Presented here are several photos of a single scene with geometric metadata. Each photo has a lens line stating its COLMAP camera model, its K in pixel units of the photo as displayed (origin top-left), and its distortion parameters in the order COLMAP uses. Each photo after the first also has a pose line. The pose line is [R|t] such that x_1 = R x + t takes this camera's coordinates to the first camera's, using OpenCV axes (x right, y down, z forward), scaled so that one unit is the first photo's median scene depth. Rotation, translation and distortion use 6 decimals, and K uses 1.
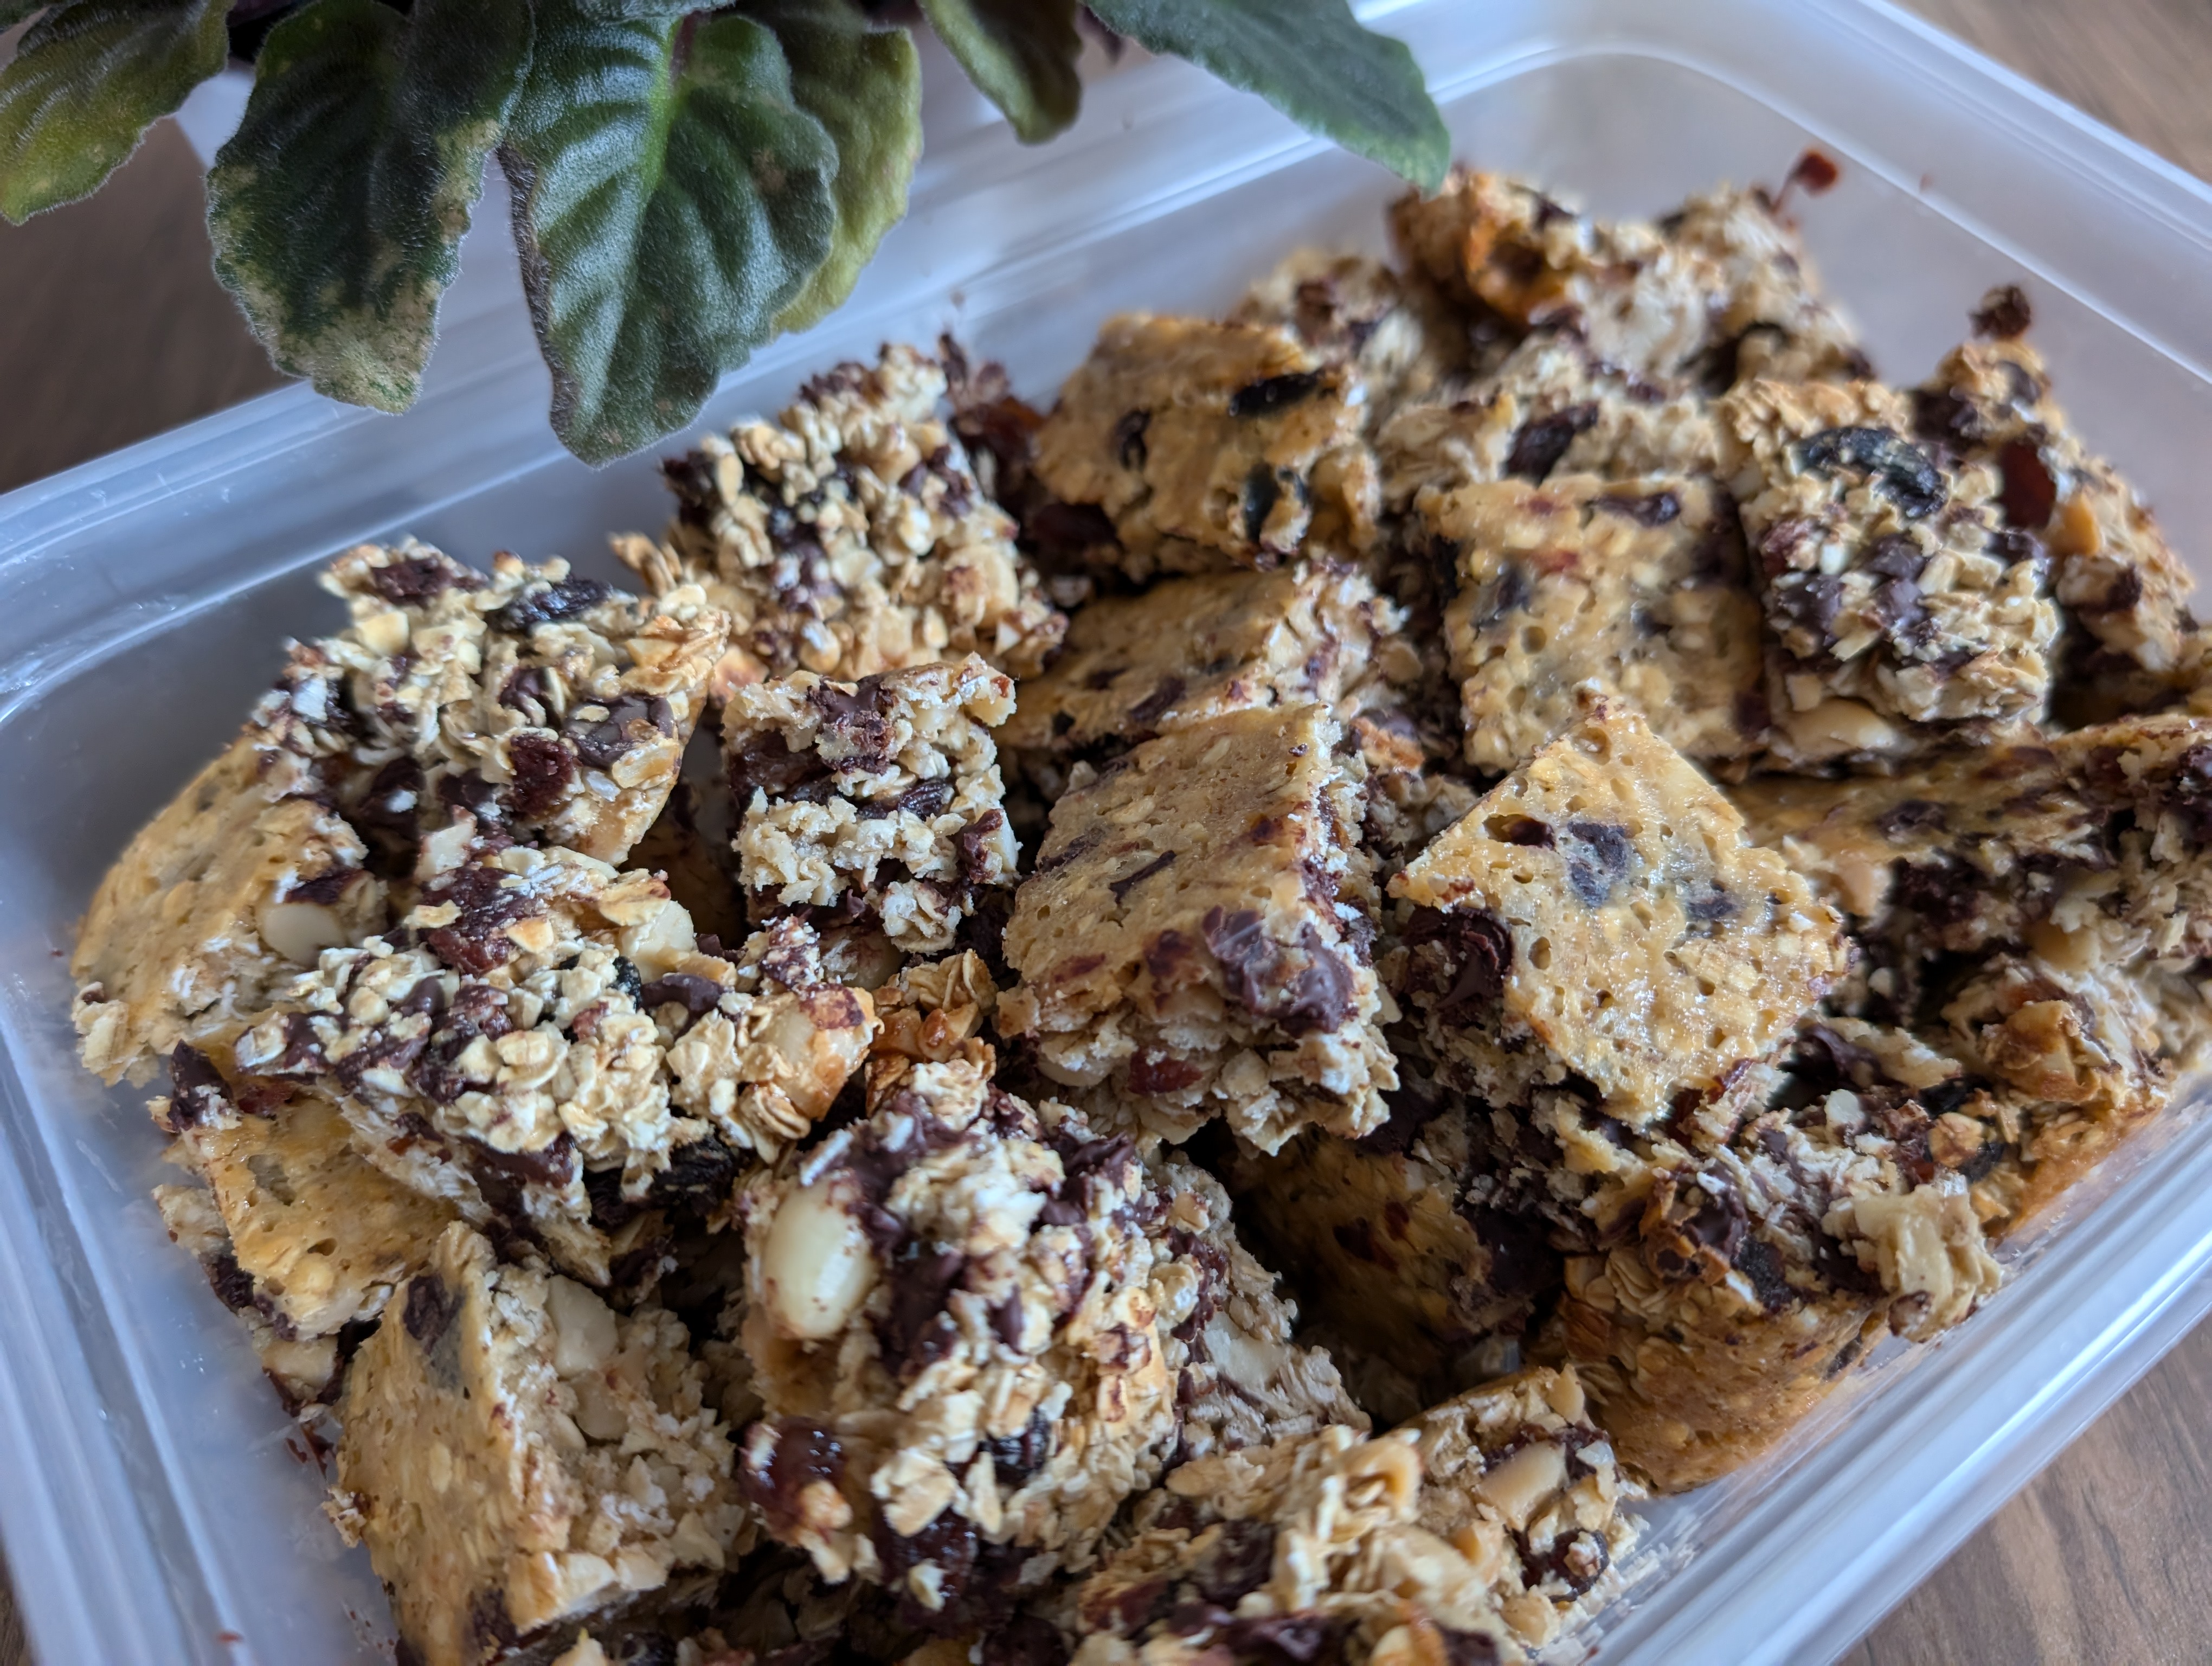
lens RADIAL K [[1650.5, 0, 1064.5], [0, 1650.5, 835.5], [0, 0, 1]] dist [-0.044789, -0.003433]
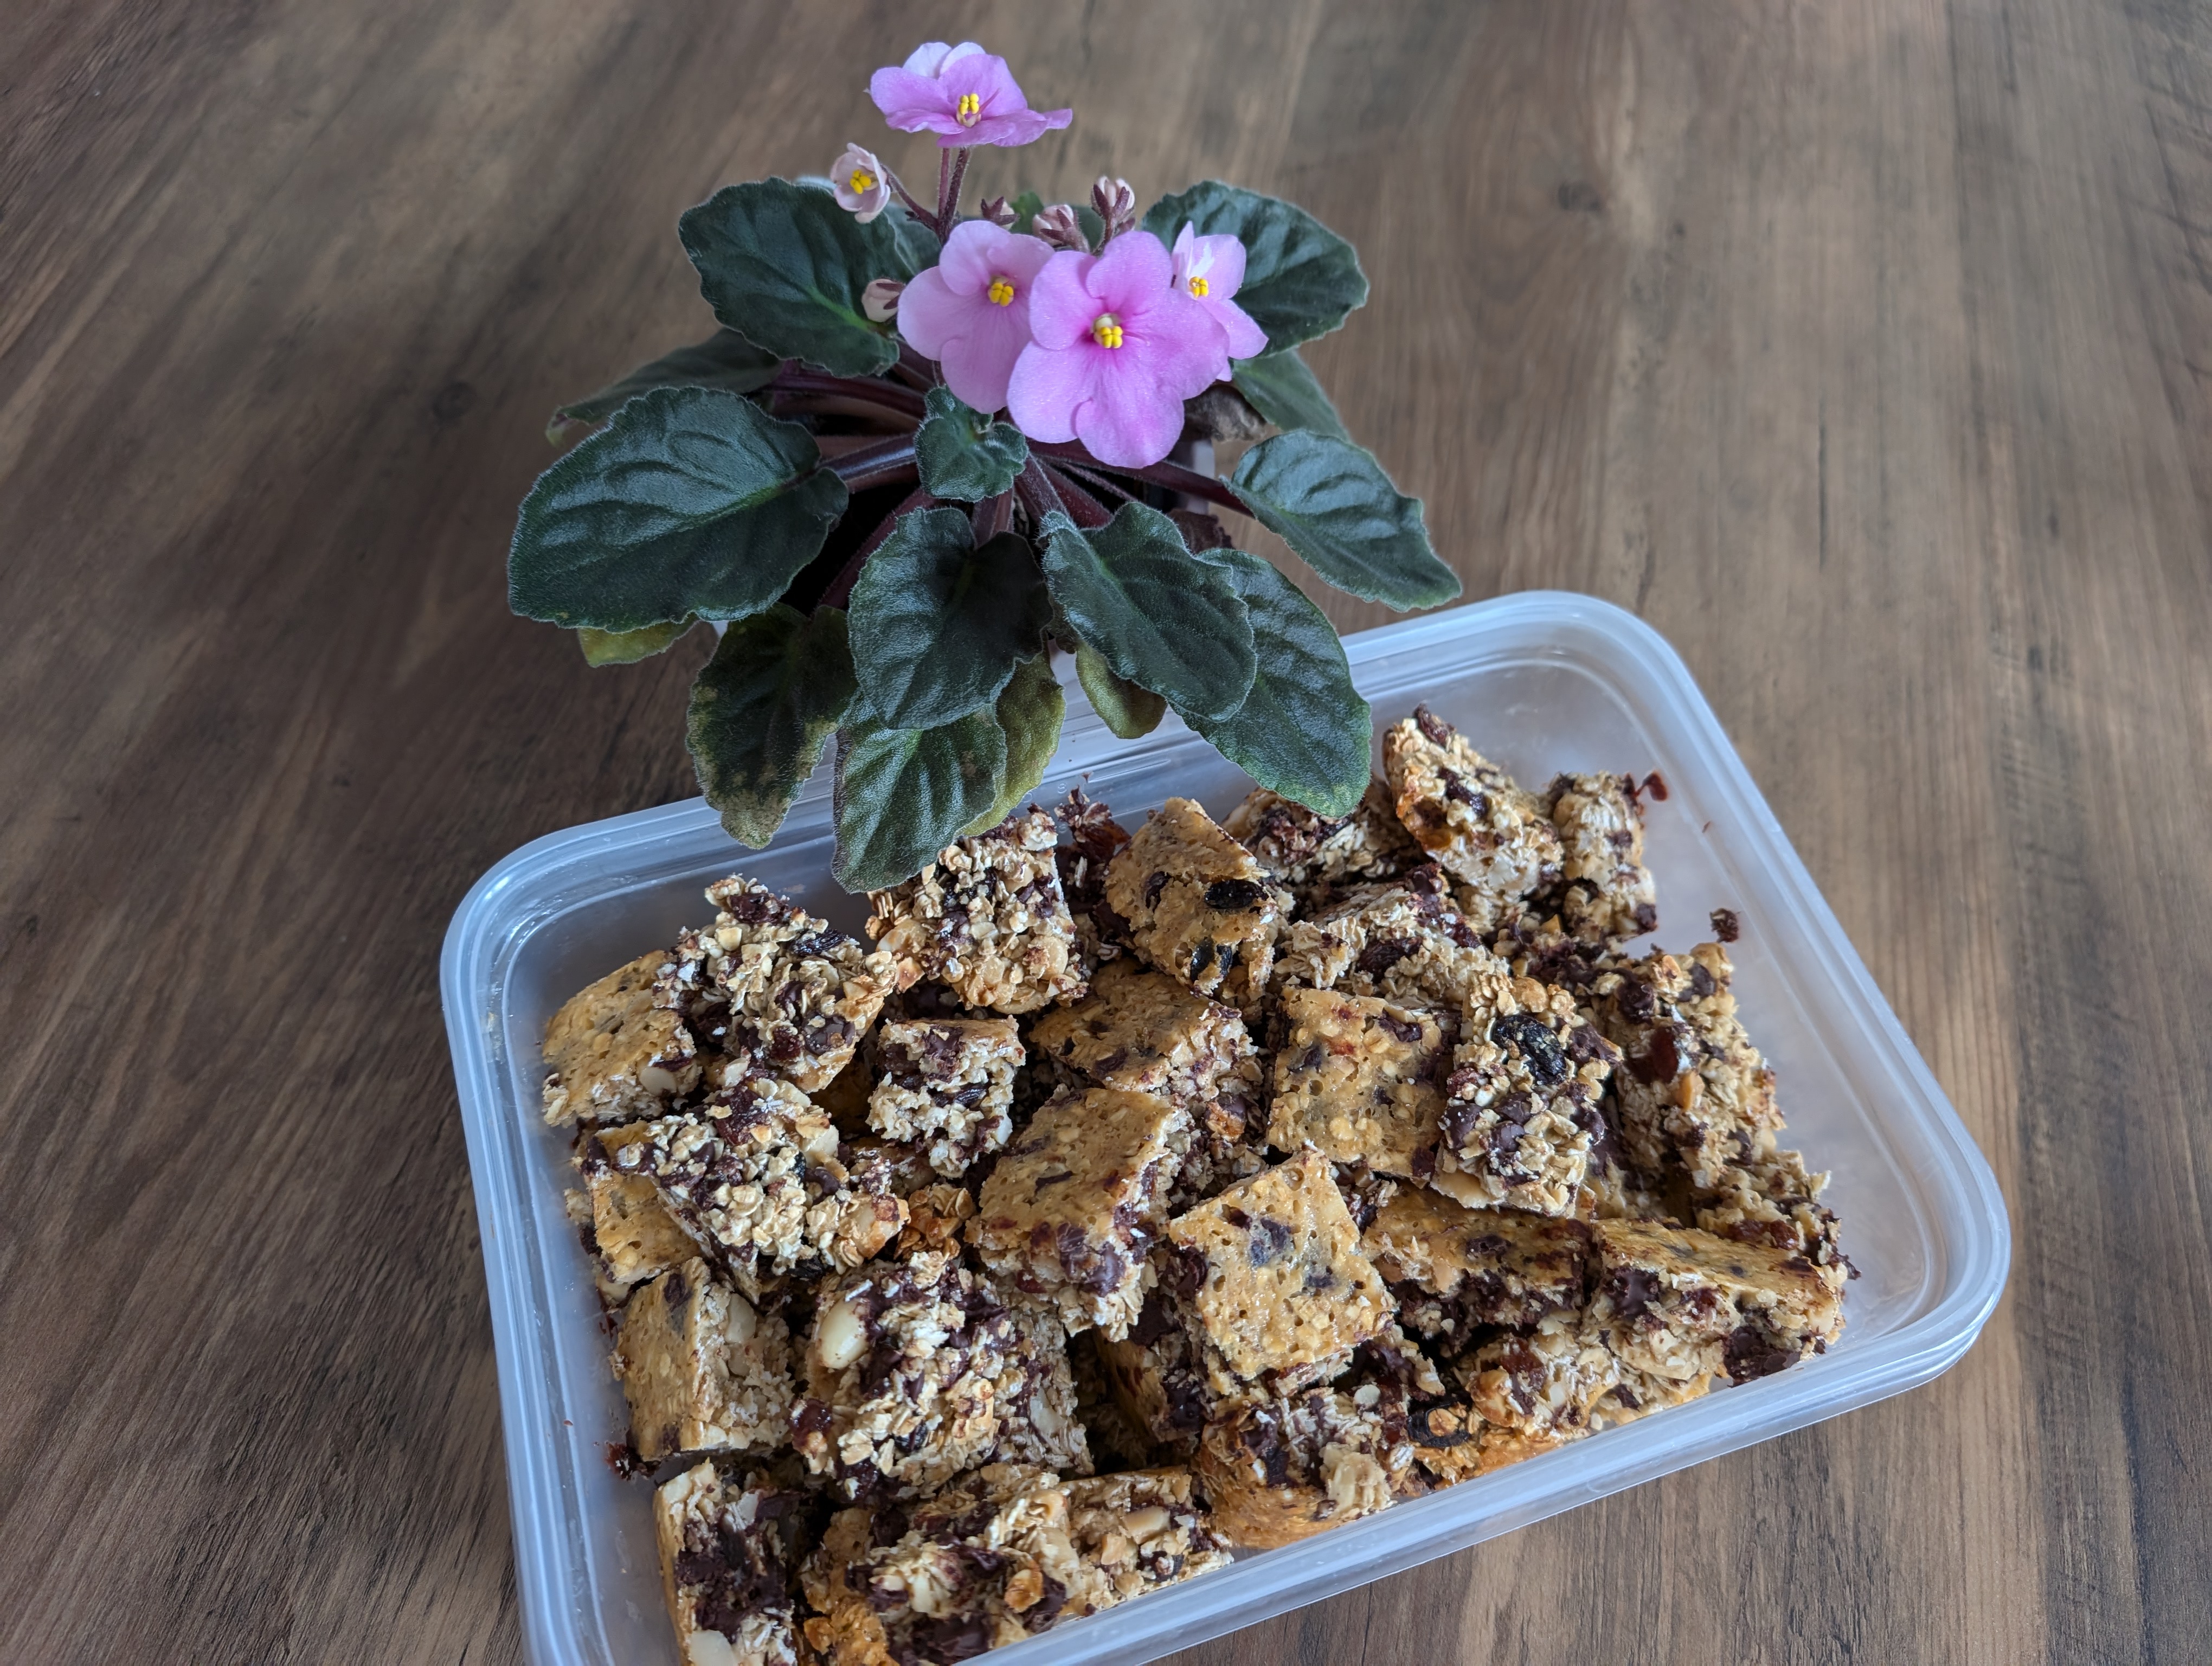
lens RADIAL K [[1567.4, 0, 1106.0], [0, 1567.4, 833.0], [0, 0, 1]] dist [0.084559, -0.327983]
pose [[0.958756, 0.253757, -0.128039, 0.251343], [-0.242335, 0.965200, 0.098298, -0.597119], [0.148527, -0.063215, 0.986886, -0.873393]]
